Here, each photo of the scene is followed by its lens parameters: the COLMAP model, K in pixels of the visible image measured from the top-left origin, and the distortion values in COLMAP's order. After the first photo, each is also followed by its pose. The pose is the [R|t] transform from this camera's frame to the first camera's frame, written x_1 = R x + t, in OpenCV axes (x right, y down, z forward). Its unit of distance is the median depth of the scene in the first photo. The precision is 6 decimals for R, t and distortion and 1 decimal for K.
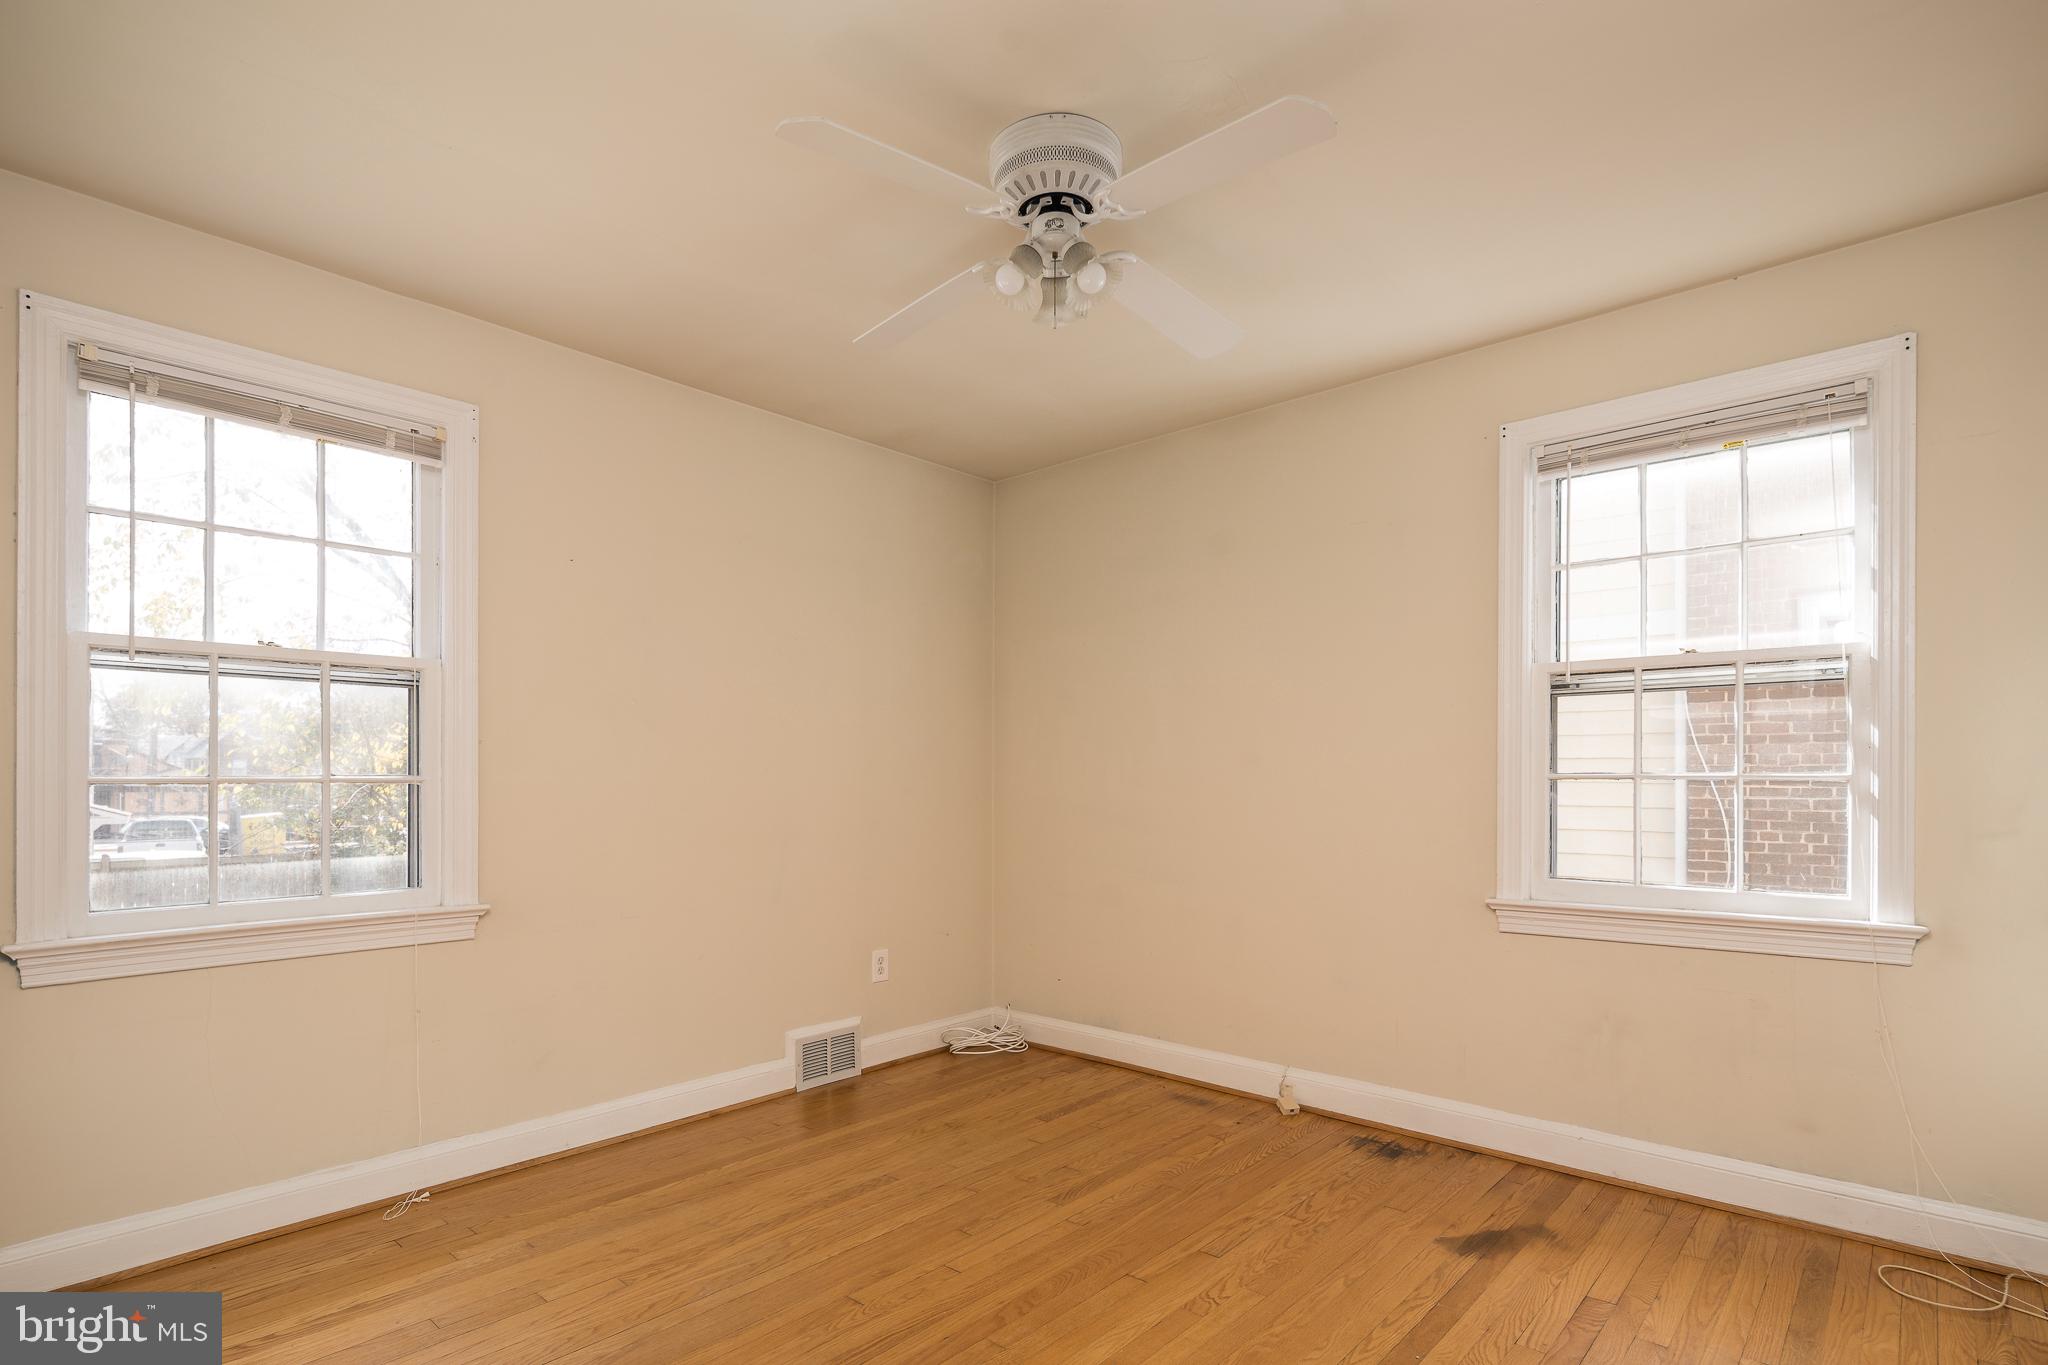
lens RADIAL K [[1018.4, 0, 1025.6], [0, 1018.4, 794.8], [0, 0, 1]] dist [0.000477, -0.000379]
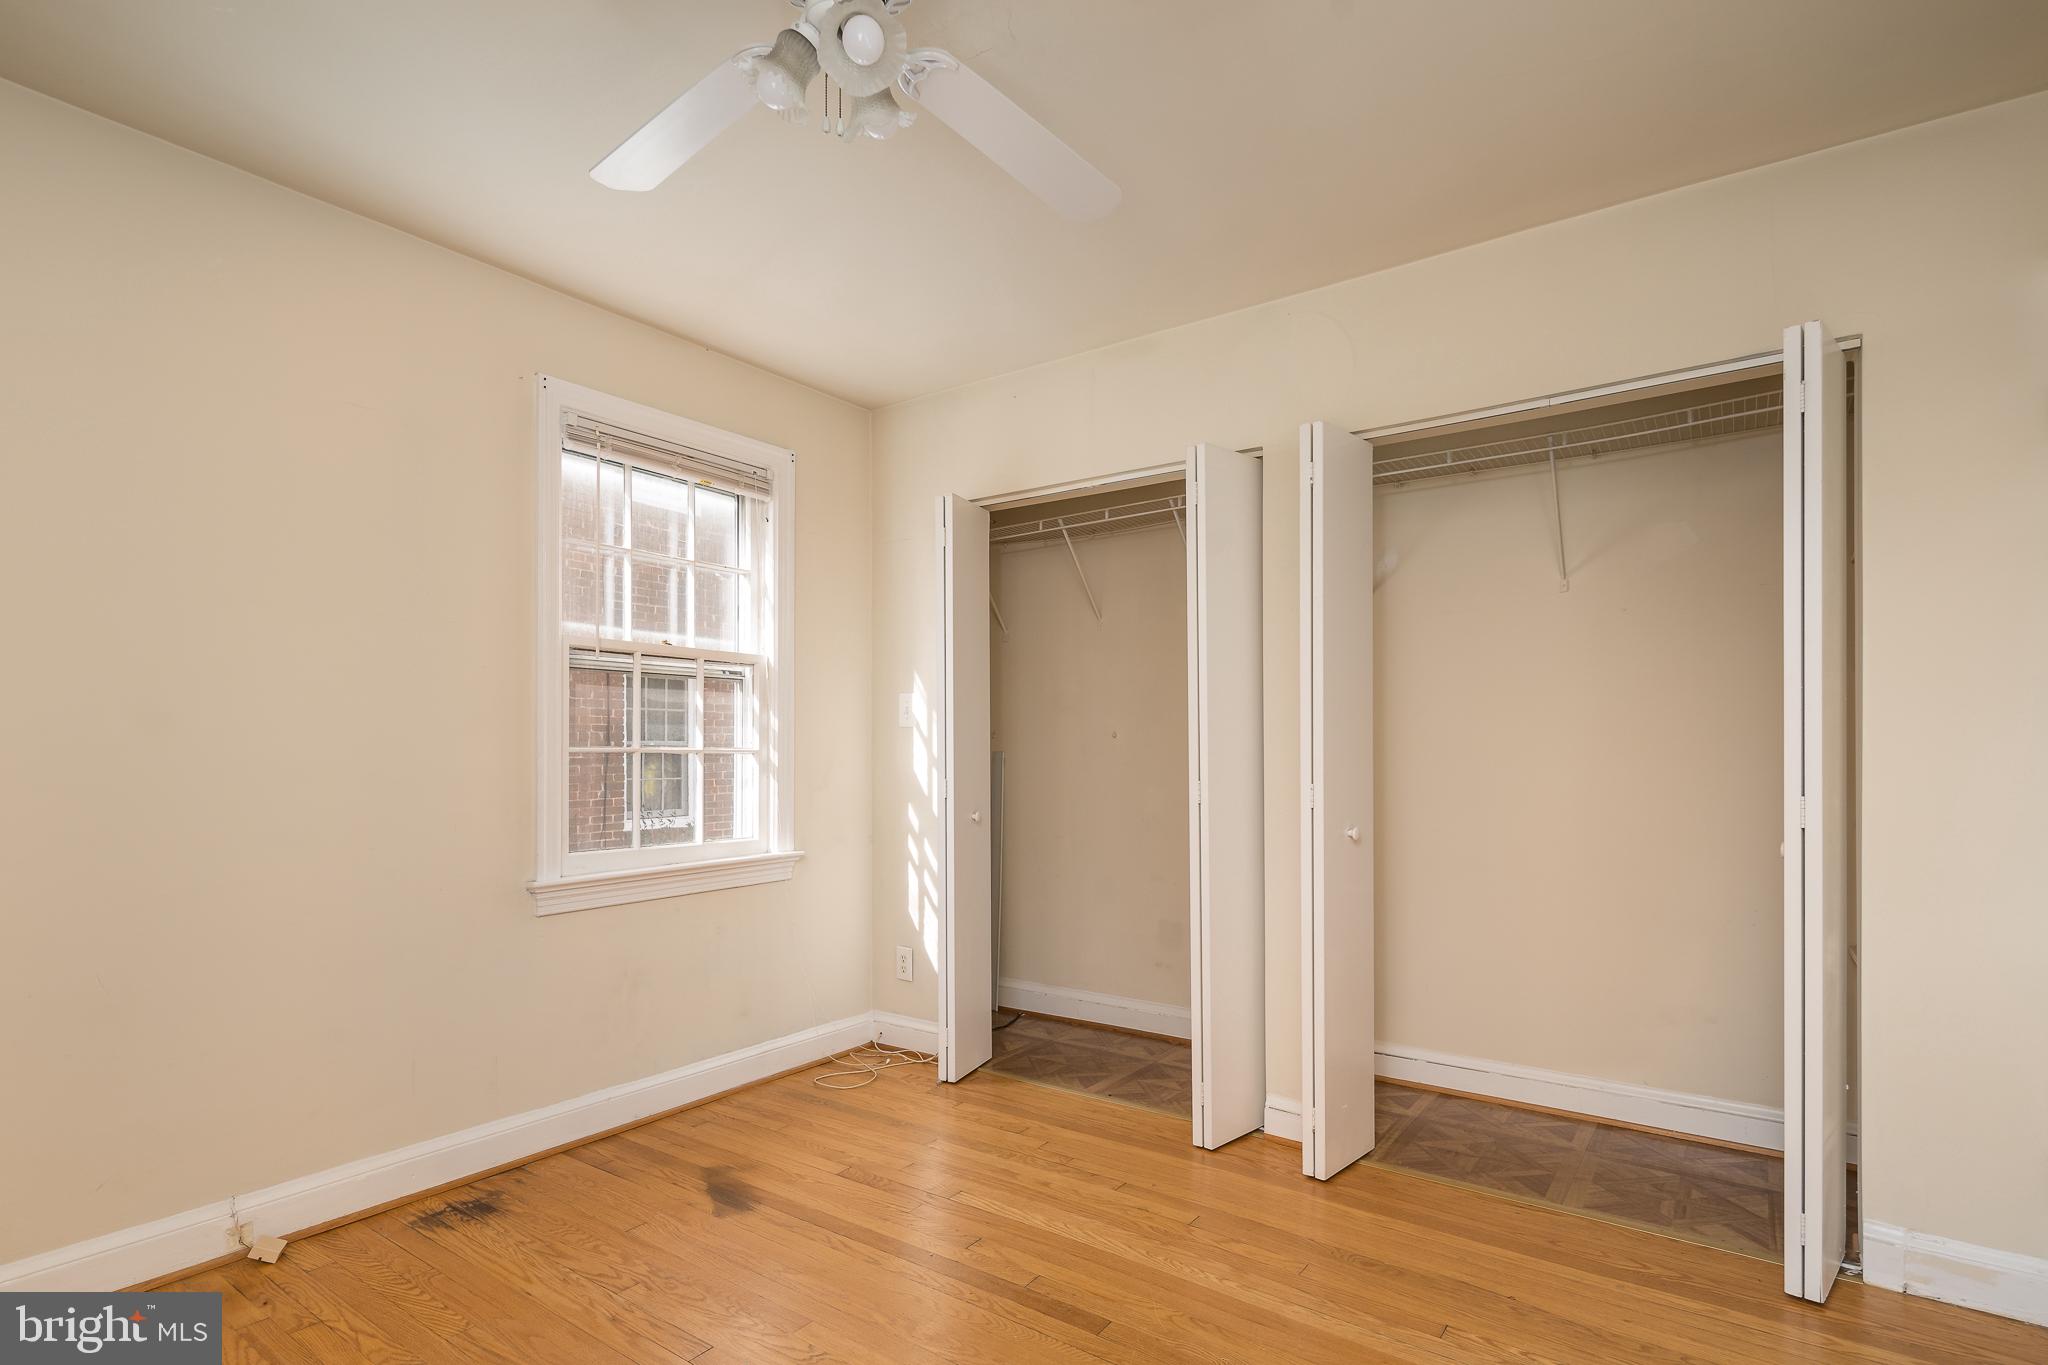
lens RADIAL K [[1003.5, 0, 1021.2], [0, 1003.5, 759.5], [0, 0, 1]] dist [0.000965, -0.000159]
pose [[-0.113621, -0.001745, 0.993523, -0.525638], [0.012631, 0.999915, 0.003200, -0.005711], [-0.993444, 0.012913, -0.113589, 0.709032]]
